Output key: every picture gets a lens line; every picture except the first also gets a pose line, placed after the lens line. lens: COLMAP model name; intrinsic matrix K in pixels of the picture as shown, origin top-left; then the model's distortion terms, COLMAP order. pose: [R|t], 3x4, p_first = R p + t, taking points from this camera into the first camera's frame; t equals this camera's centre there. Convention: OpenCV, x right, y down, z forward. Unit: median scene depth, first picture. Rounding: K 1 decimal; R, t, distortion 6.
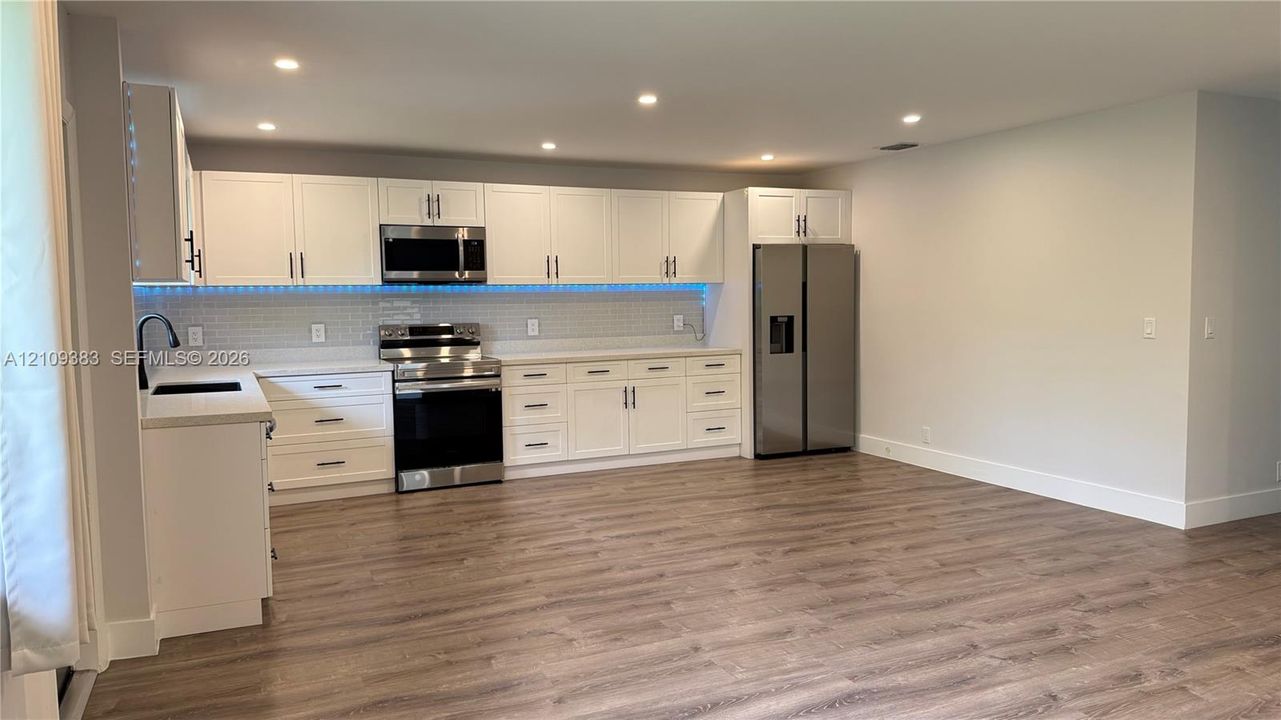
lens RADIAL K [[912.5, 0, 639.8], [0, 912.5, 366.2], [0, 0, 1]] dist [0.064603, -0.014004]
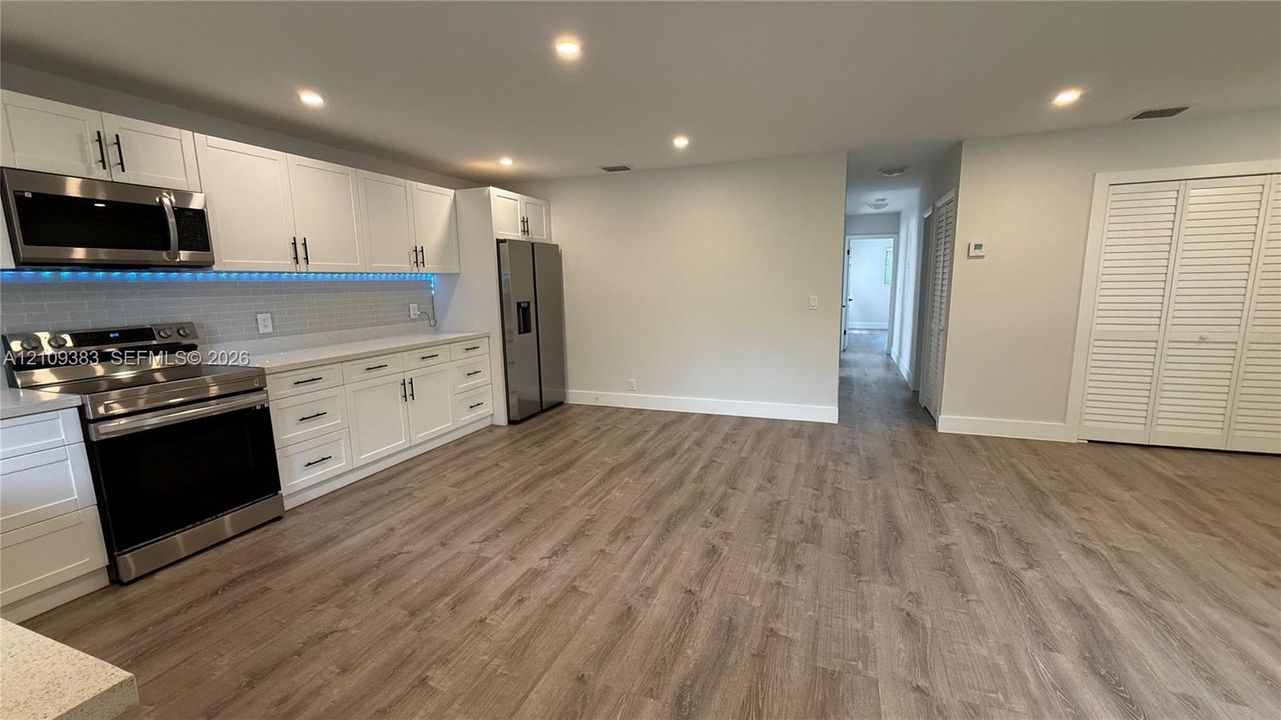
lens RADIAL K [[513.9, 0, 640.4], [0, 513.9, 361.8], [0, 0, 1]] dist [-0.001184, 0.000103]
pose [[0.705653, -0.108628, 0.700182, -0.229297], [0.062102, 0.993857, 0.091603, -0.031727], [-0.705831, -0.021157, 0.708064, 0.455371]]
